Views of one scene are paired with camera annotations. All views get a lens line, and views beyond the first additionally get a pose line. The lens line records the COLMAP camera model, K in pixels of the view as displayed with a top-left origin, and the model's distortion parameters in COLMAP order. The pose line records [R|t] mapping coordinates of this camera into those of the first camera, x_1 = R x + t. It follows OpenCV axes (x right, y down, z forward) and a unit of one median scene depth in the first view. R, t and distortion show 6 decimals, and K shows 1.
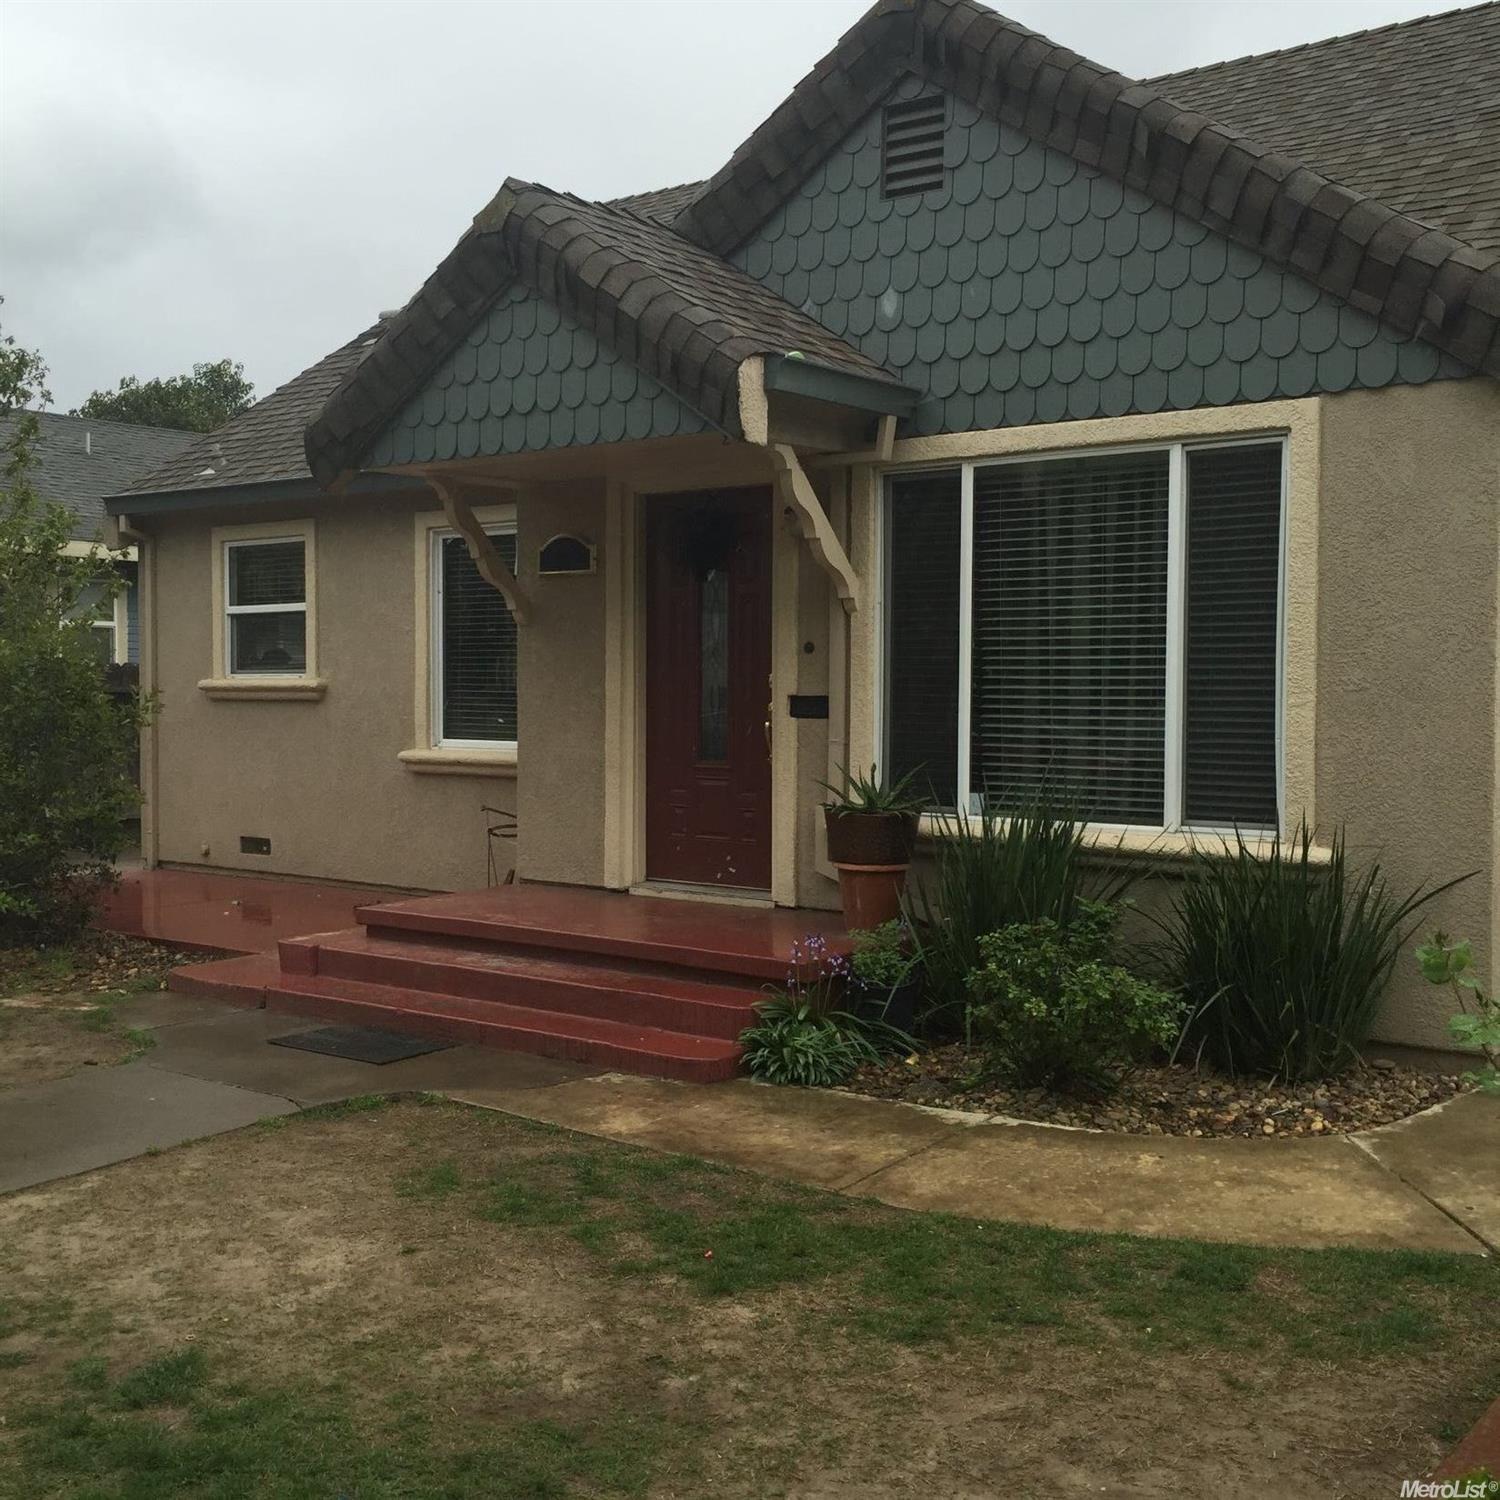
lens RADIAL K [[1720.8, 0, 770.5], [0, 1720.8, 734.5], [0, 0, 1]] dist [0.049965, 0.000000]
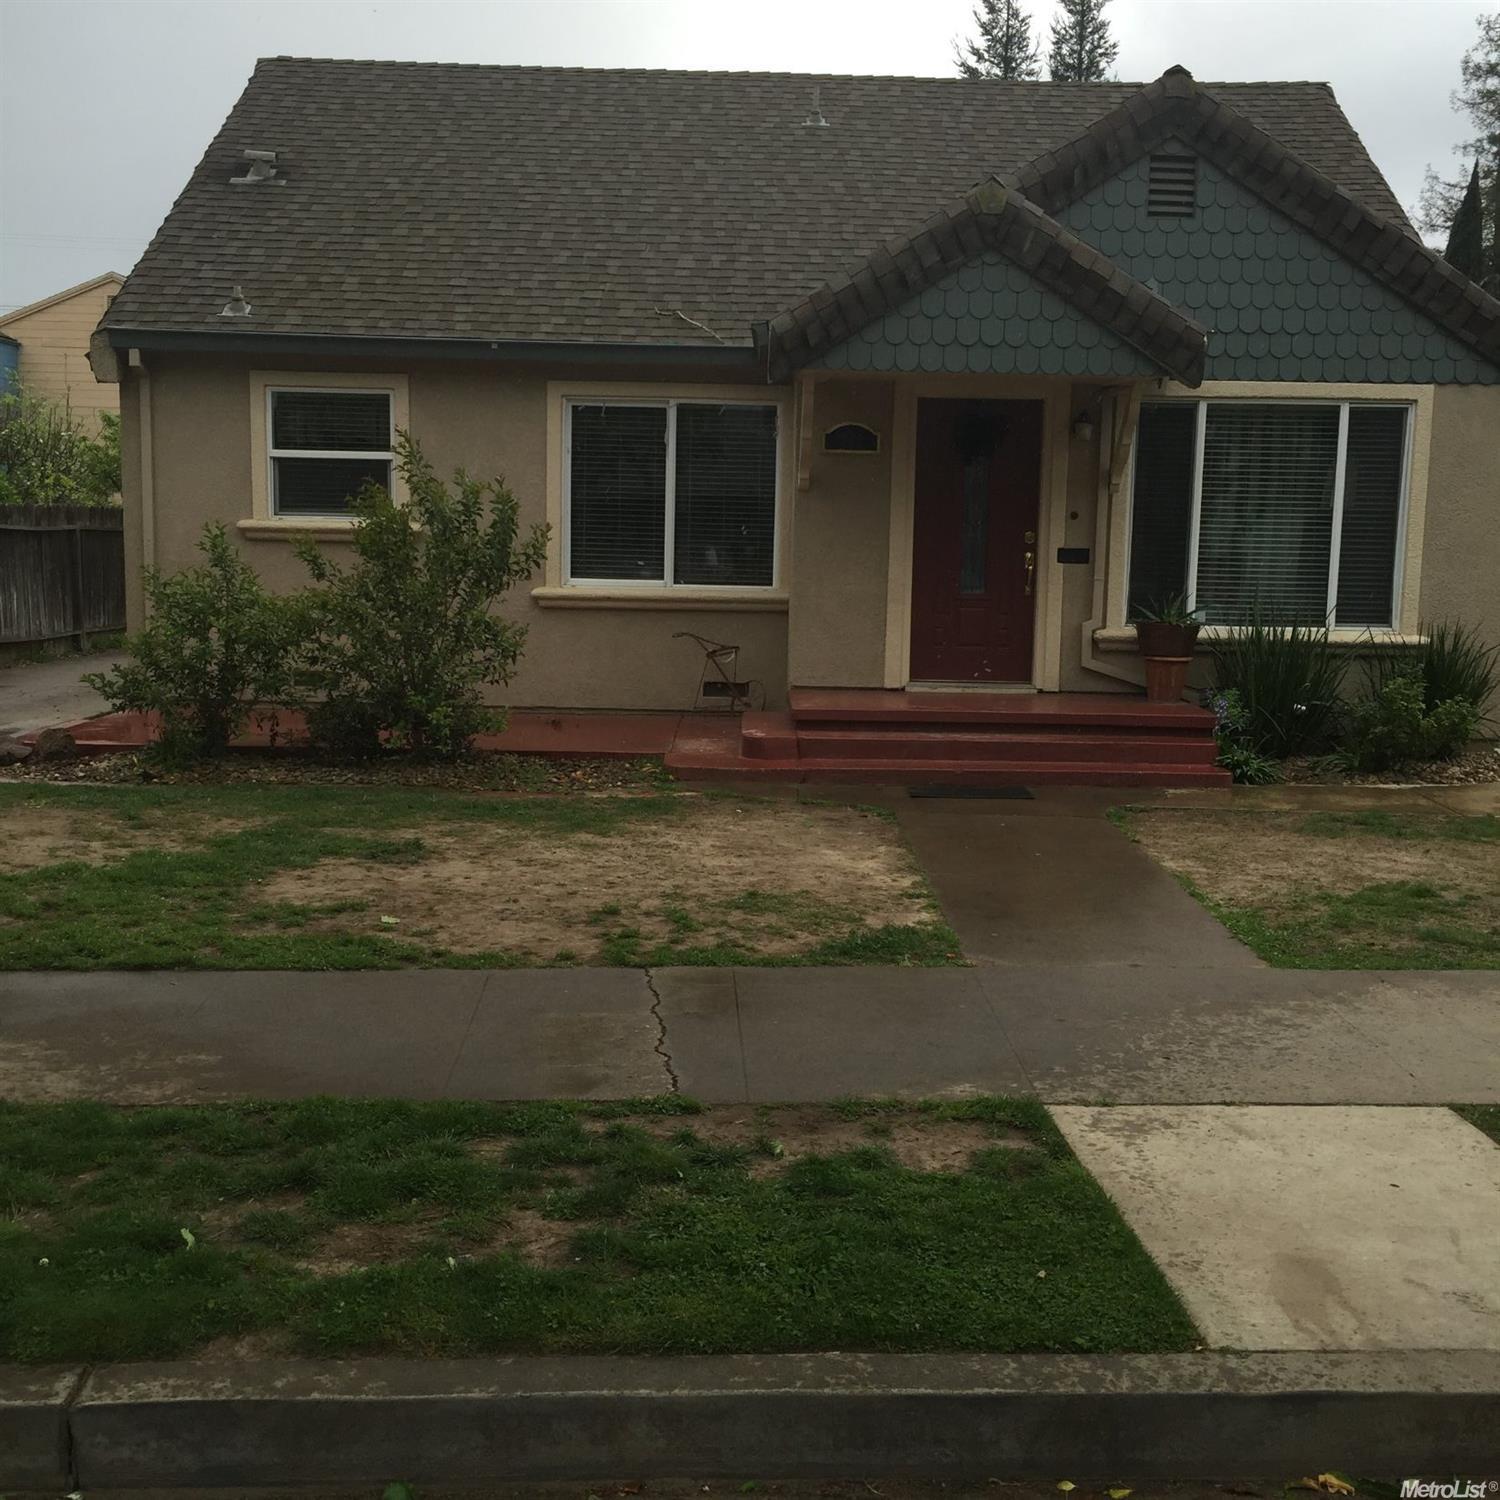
lens RADIAL K [[1720.8, 0, 762.3], [0, 1720.8, 748.2], [0, 0, 1]] dist [0.049965, 0.000000]
pose [[0.789234, -0.064254, 0.610722, -1.158187], [0.000157, 0.994532, 0.104431, -0.006693], [-0.614092, -0.082324, 0.784929, -0.017813]]
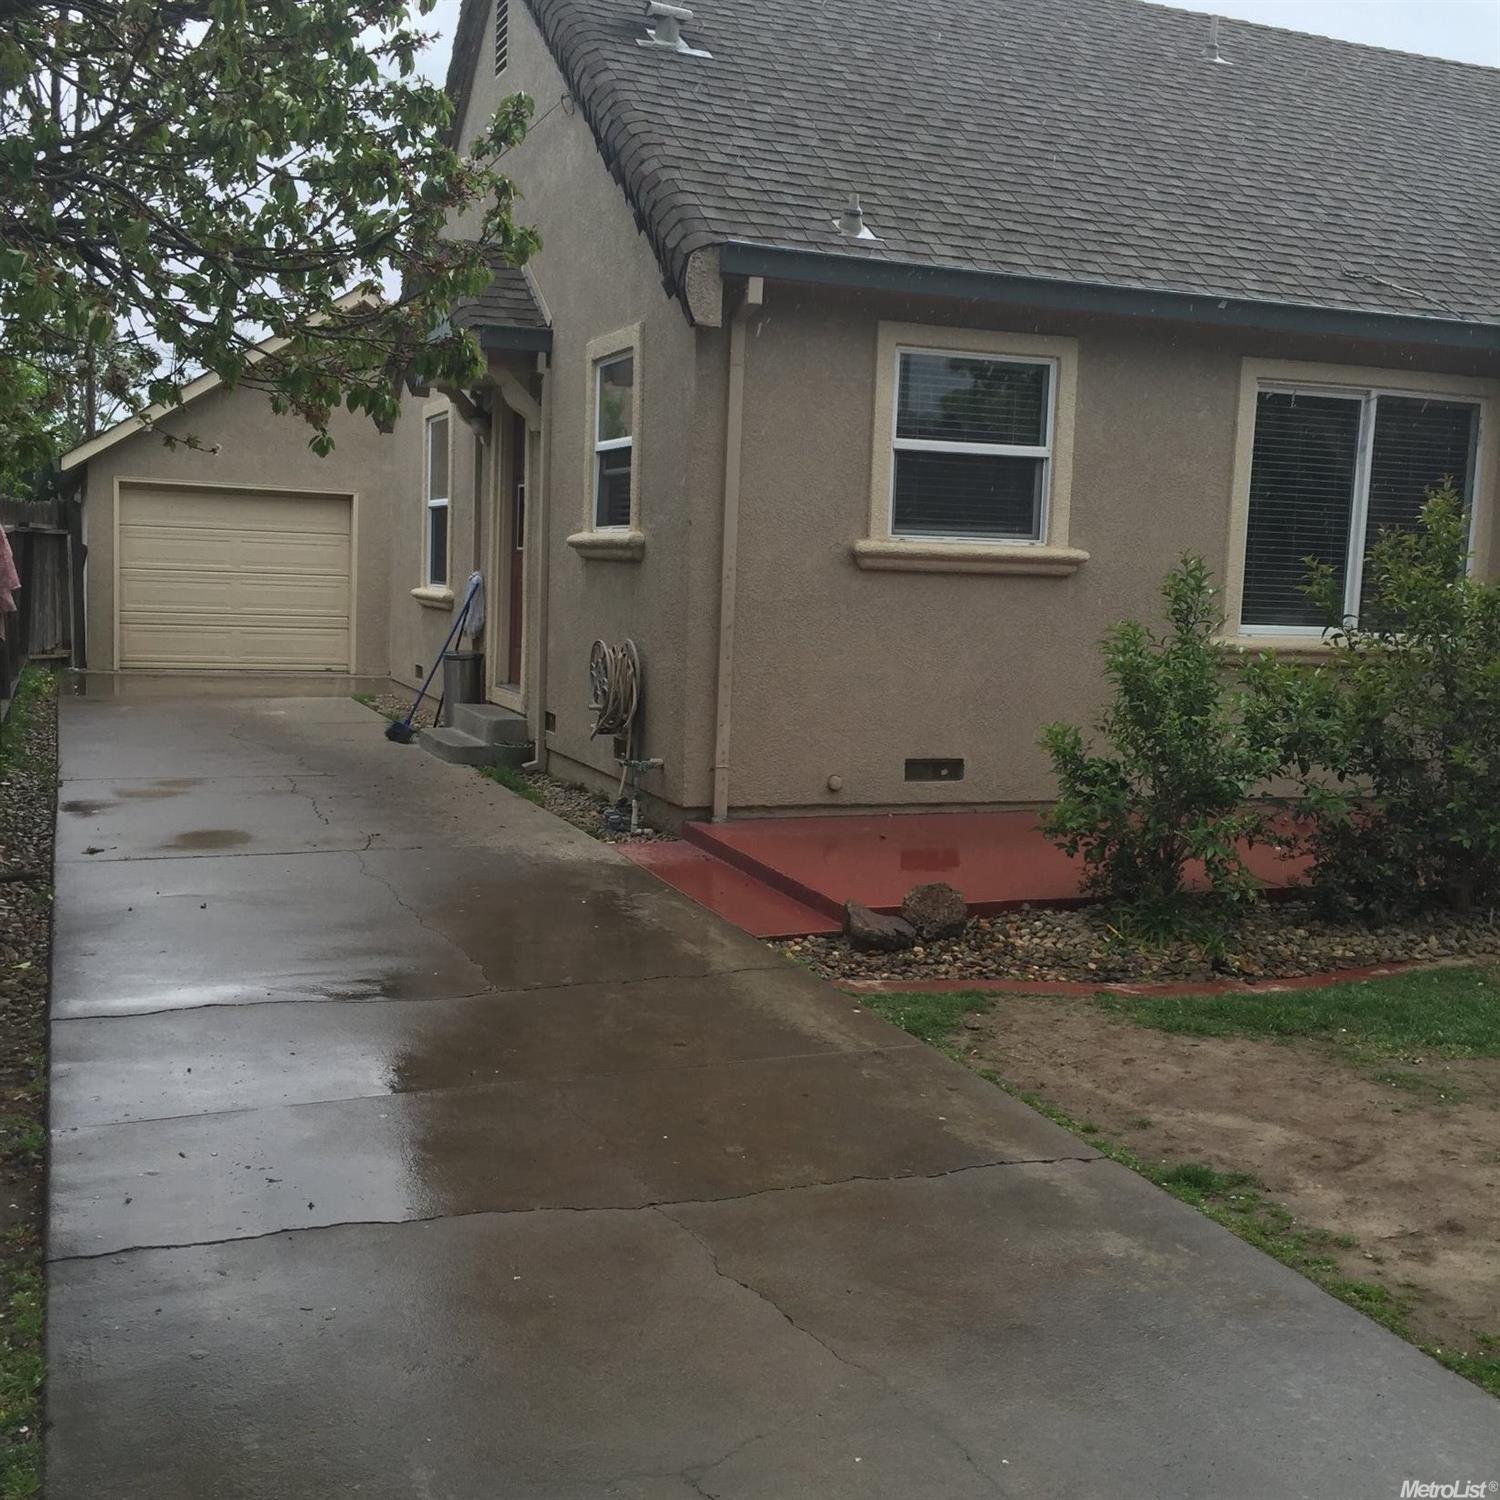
lens RADIAL K [[1720.8, 0, 754.3], [0, 1720.8, 748.6], [0, 0, 1]] dist [0.049965, 0.000000]
pose [[0.513593, -0.079176, 0.854373, -1.526306], [-0.012862, 0.994911, 0.099932, -0.027422], [-0.857937, -0.062313, 0.509961, 1.085715]]
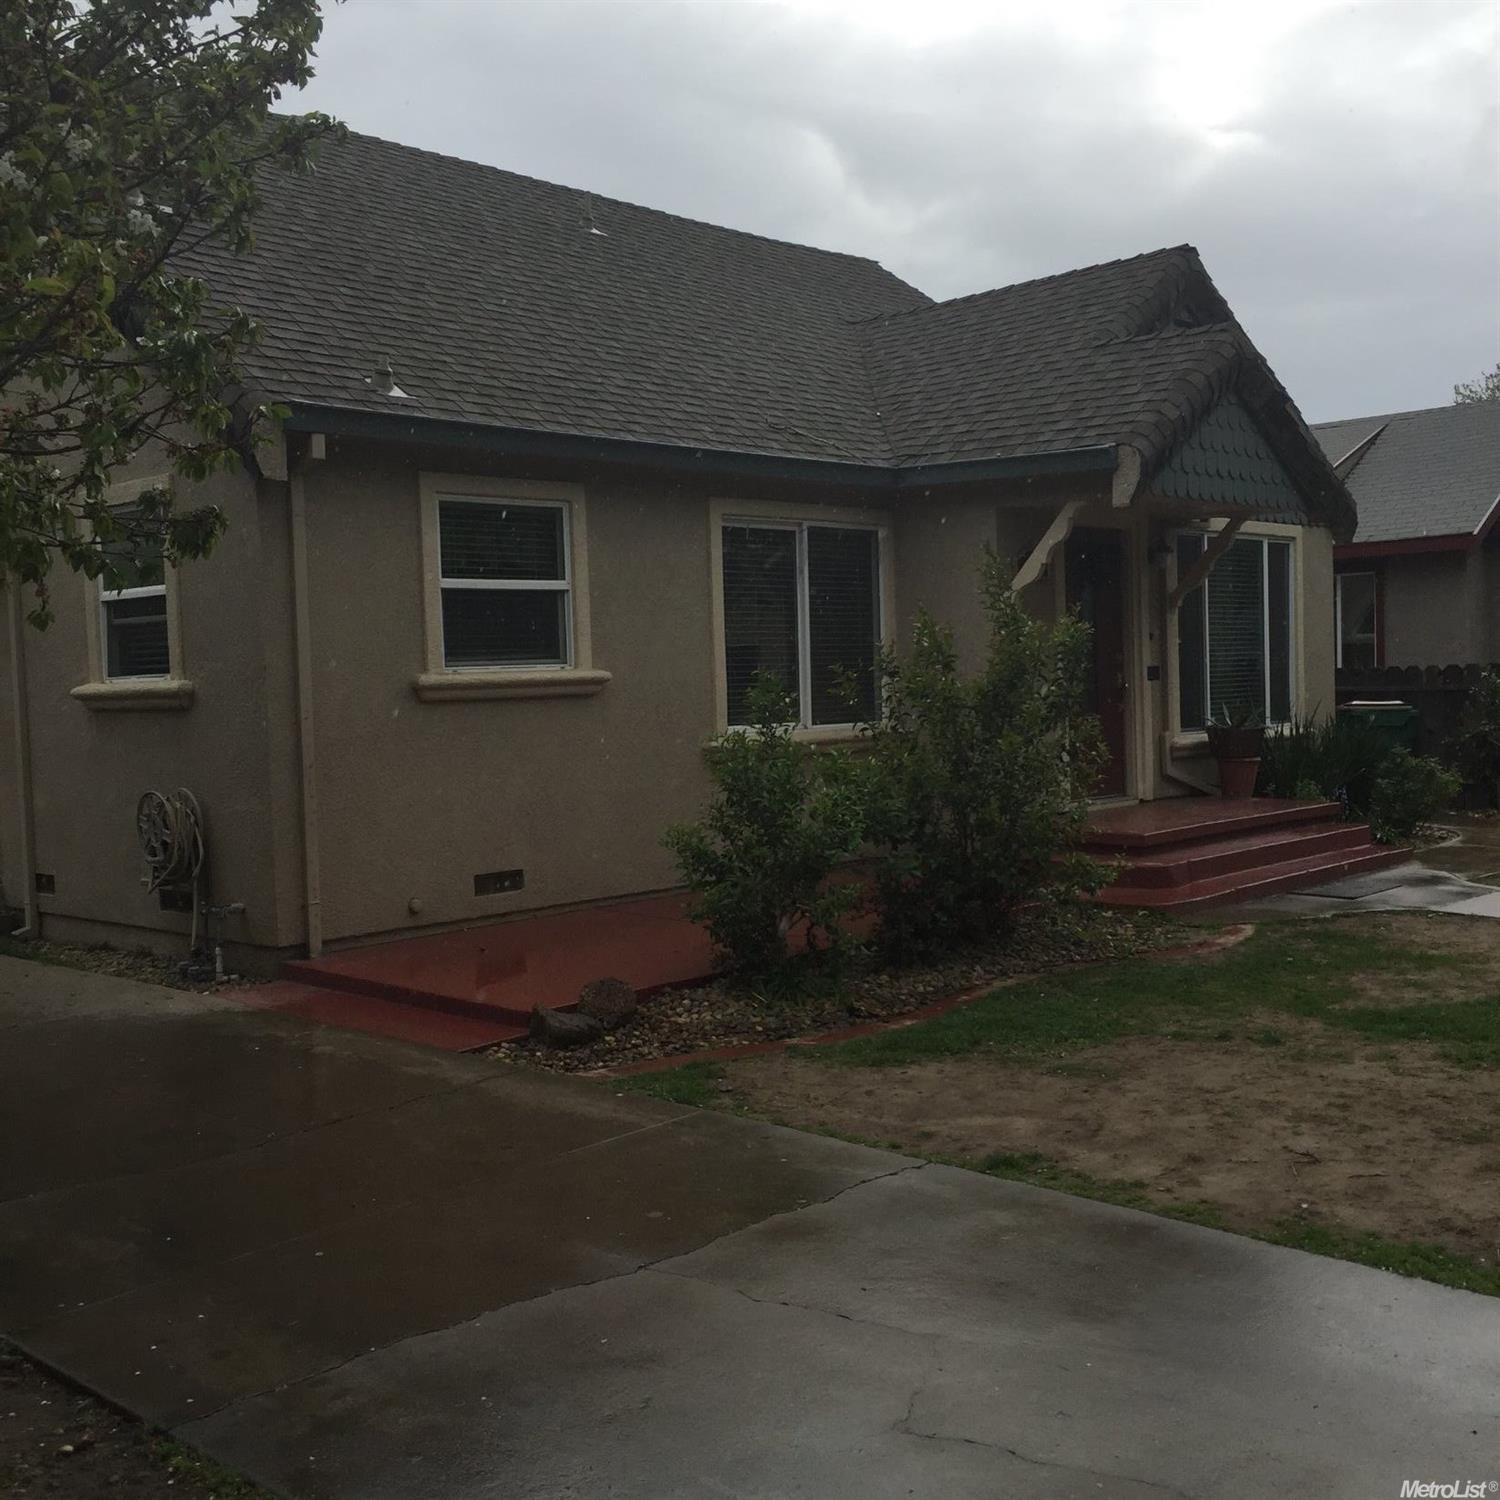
lens RADIAL K [[1720.8, 0, 758.7], [0, 1720.8, 744.0], [0, 0, 1]] dist [0.049965, 0.000000]
pose [[0.103663, -0.049015, 0.993404, -1.684851], [0.055235, 0.997527, 0.043454, -0.042216], [-0.993078, 0.050366, 0.106114, 1.250258]]
